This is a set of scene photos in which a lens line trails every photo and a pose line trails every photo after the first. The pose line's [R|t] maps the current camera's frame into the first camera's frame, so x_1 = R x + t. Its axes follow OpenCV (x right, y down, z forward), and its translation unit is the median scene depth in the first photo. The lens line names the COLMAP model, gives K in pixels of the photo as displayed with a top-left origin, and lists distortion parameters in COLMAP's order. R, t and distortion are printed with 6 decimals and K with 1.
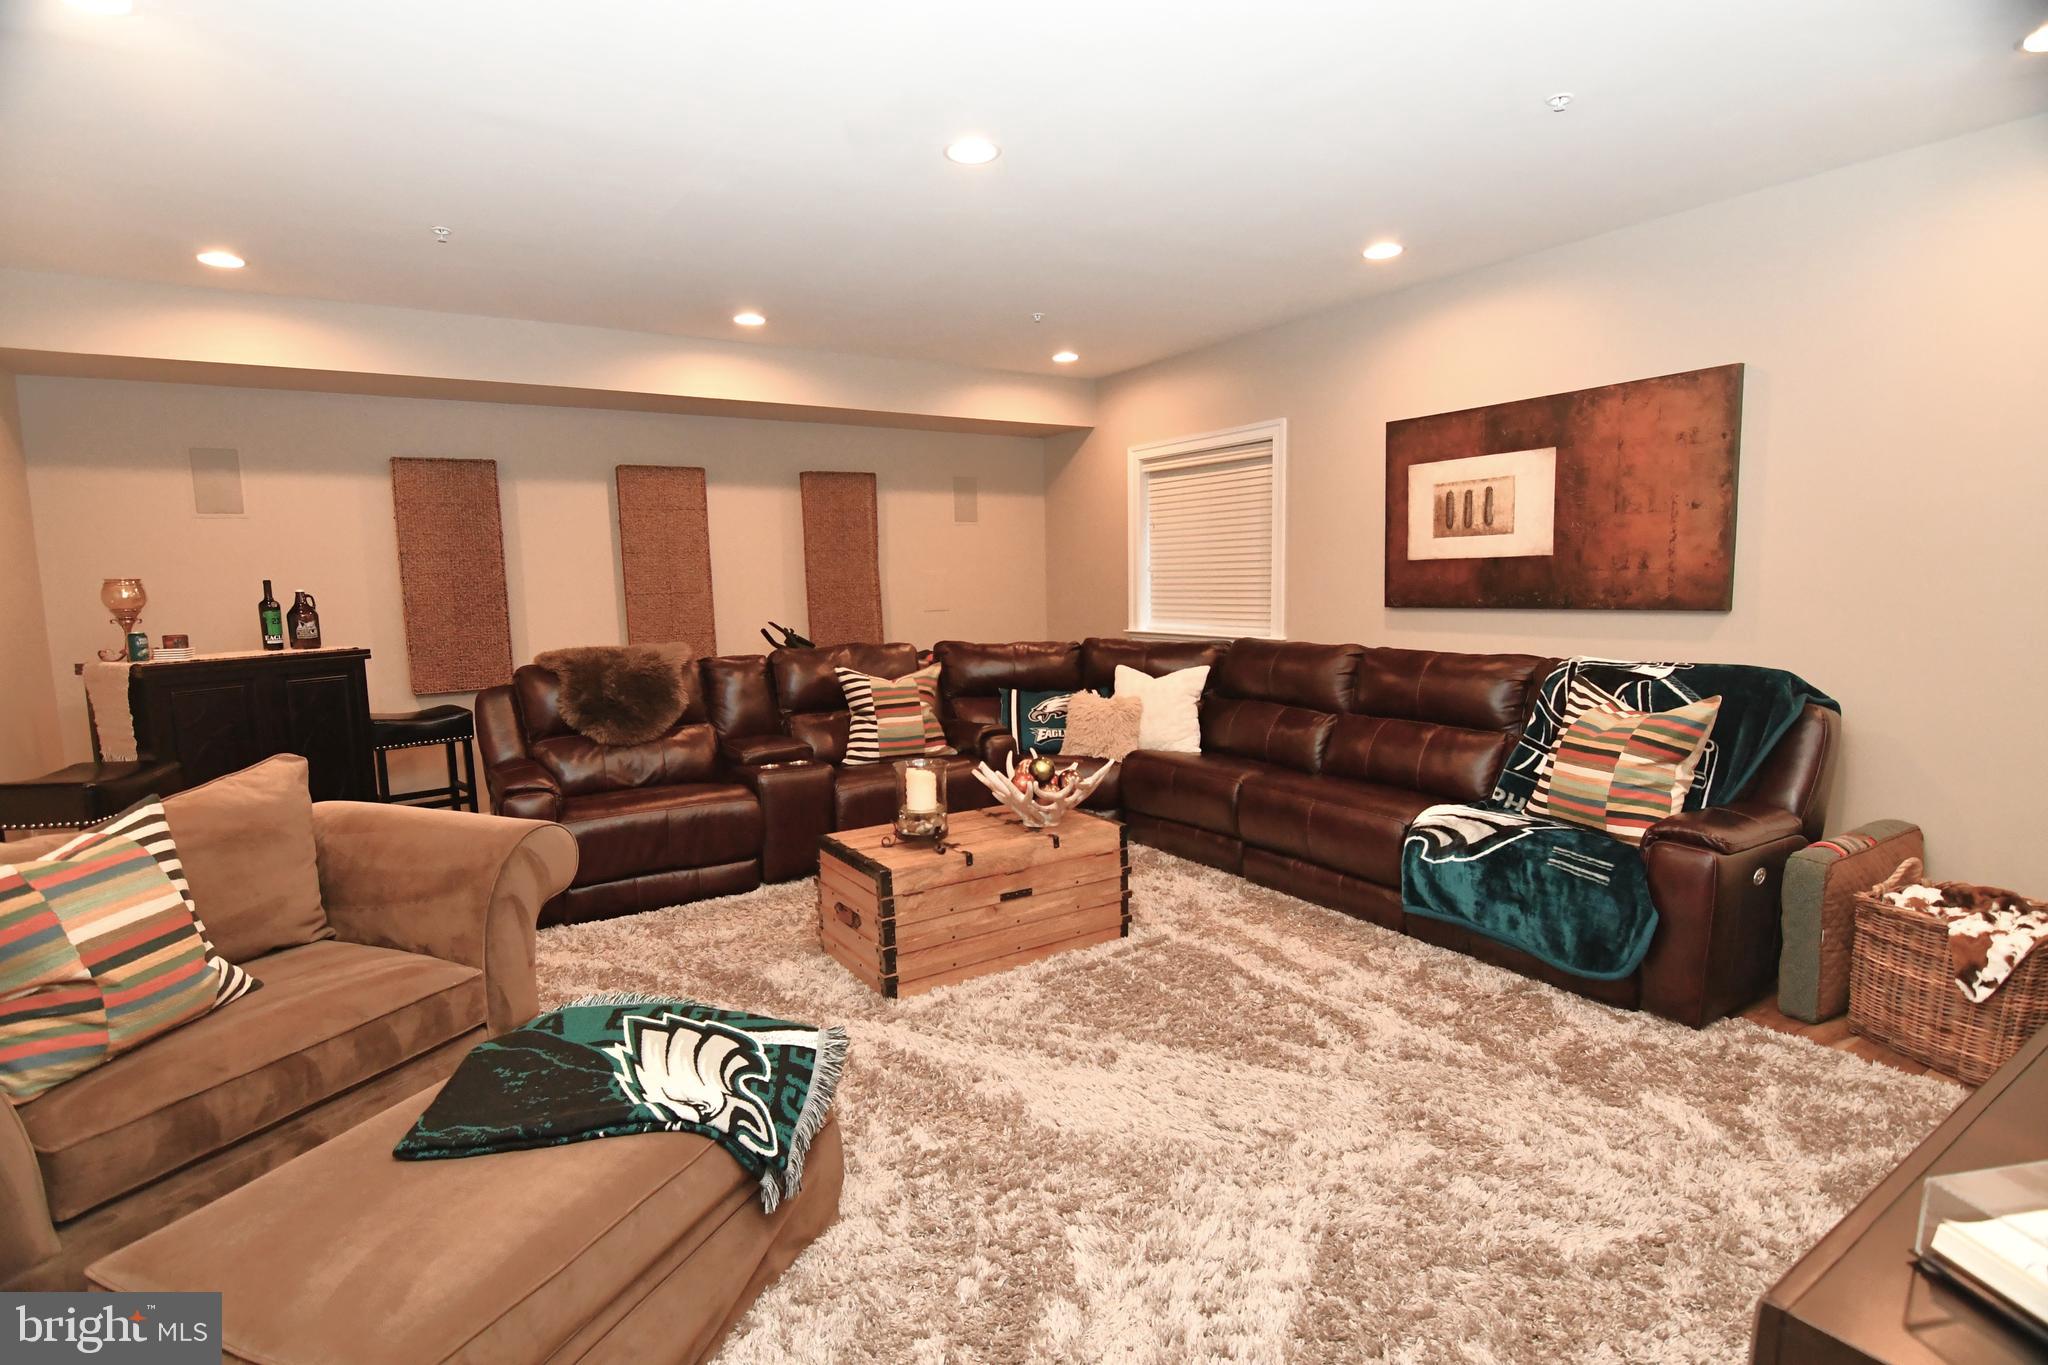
lens RADIAL K [[1008.6, 0, 1024.0], [0, 1008.6, 682.5], [0, 0, 1]] dist [-0.000474, -0.000094]
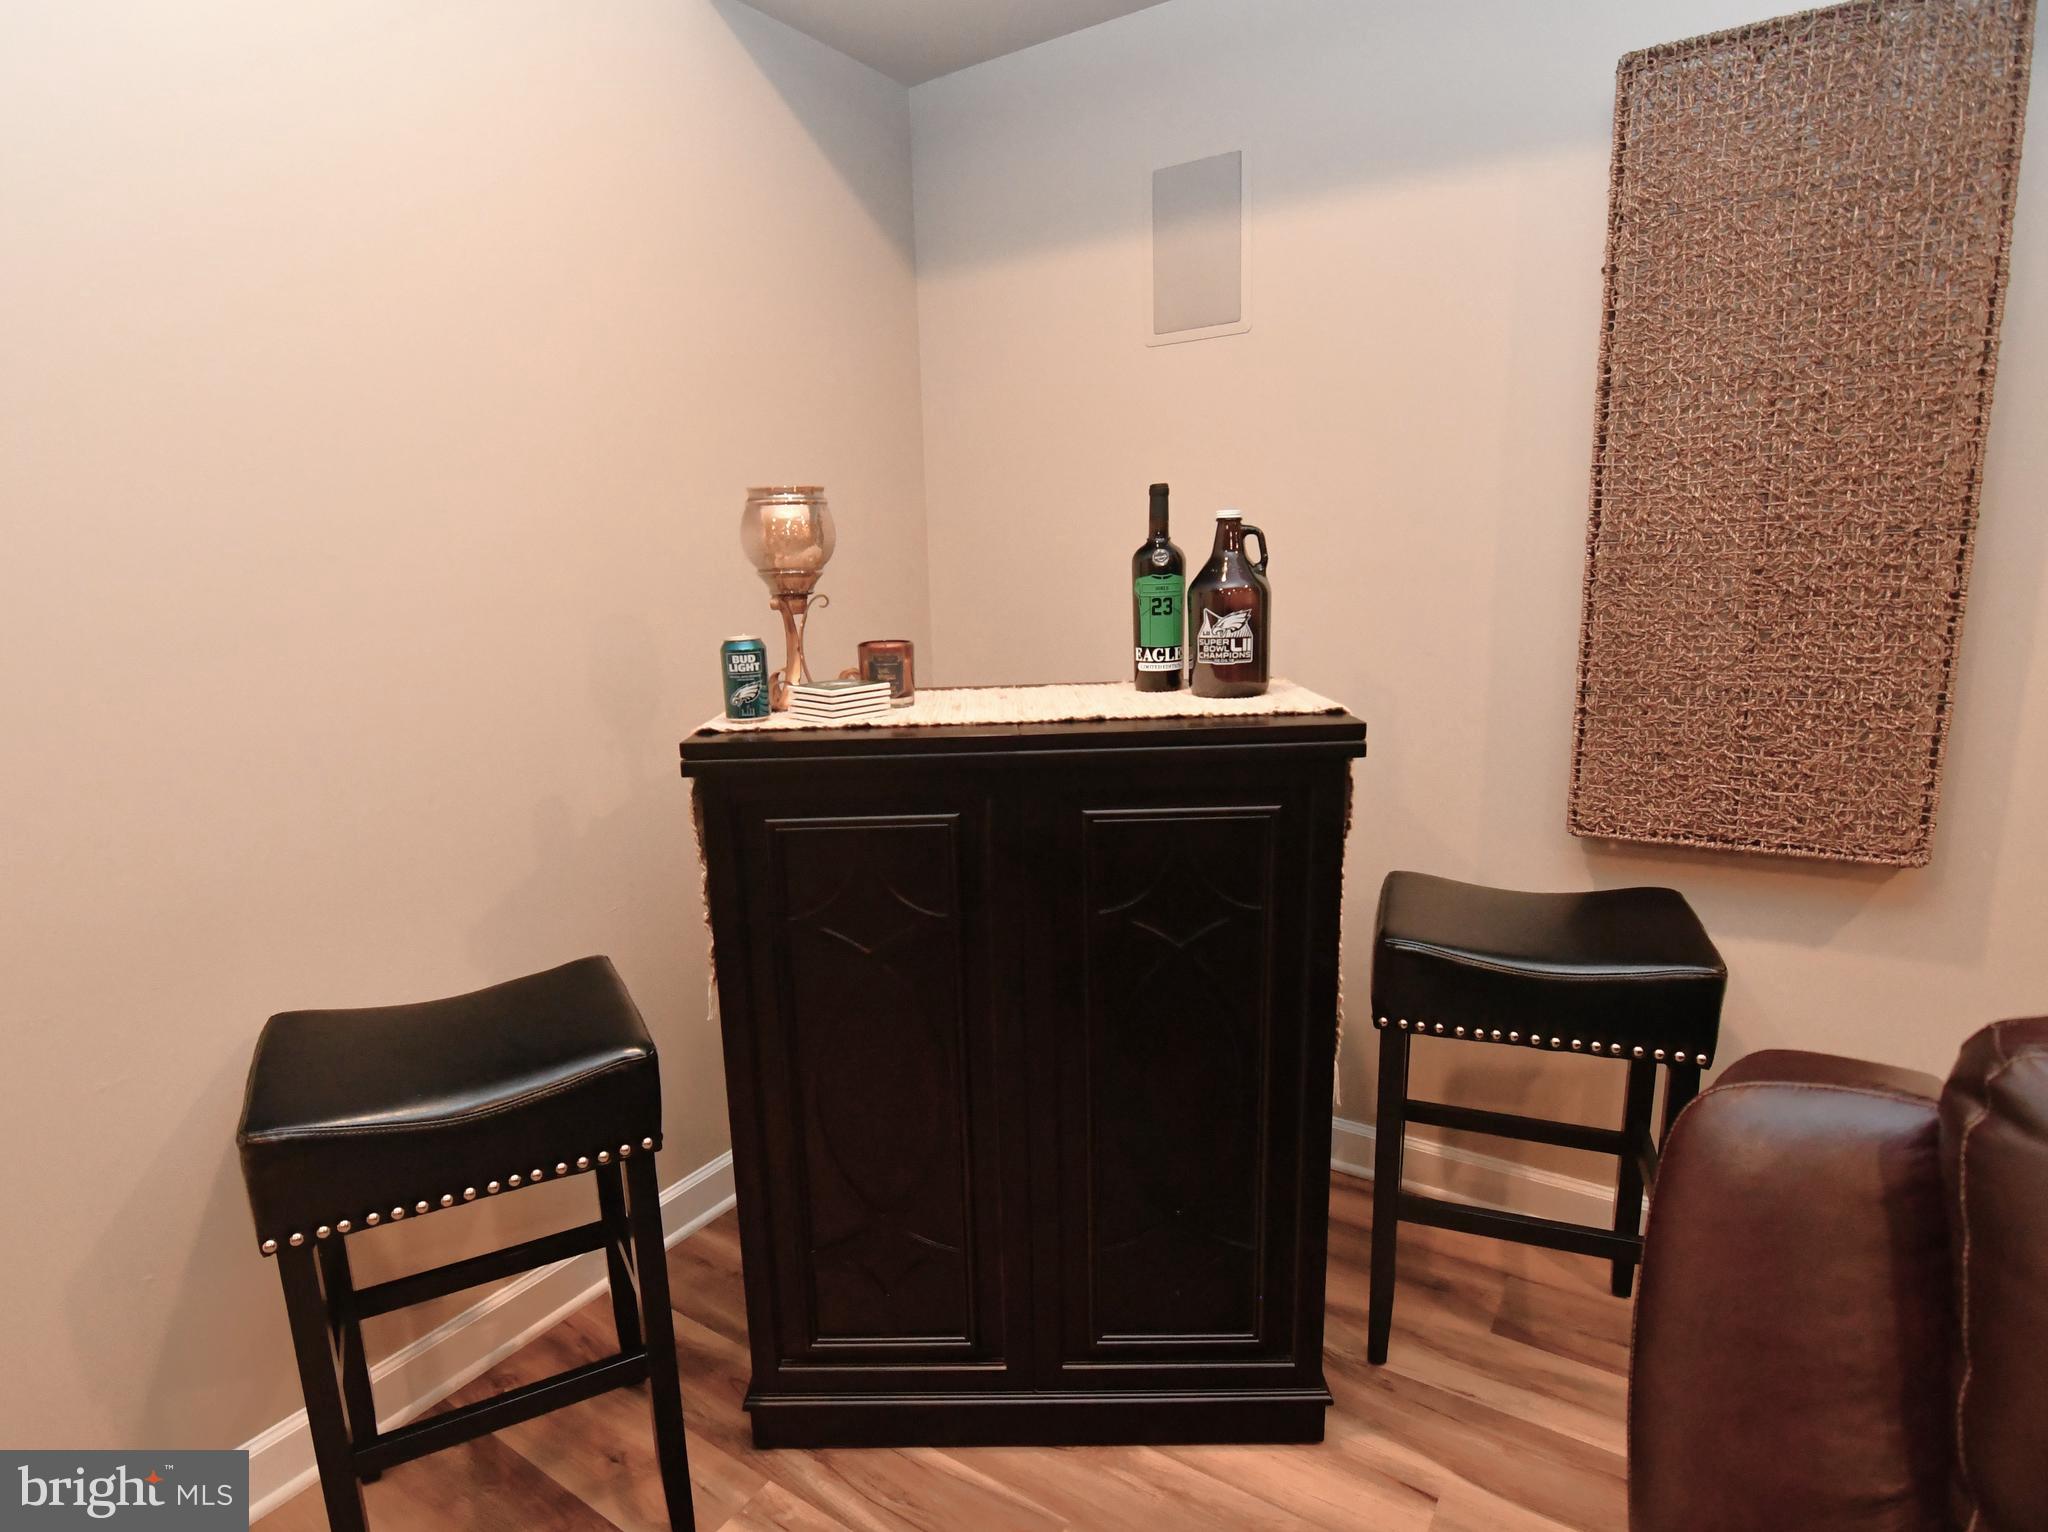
lens RADIAL K [[1067.4, 0, 1024.0], [0, 1067.4, 766.0], [0, 0, 1]] dist [0.000793, 0.000148]
pose [[0.388820, 0.188276, -0.901871, -0.421731], [-0.073787, 0.982116, 0.173217, -0.066422], [0.918354, -0.000804, 0.395759, 0.807424]]
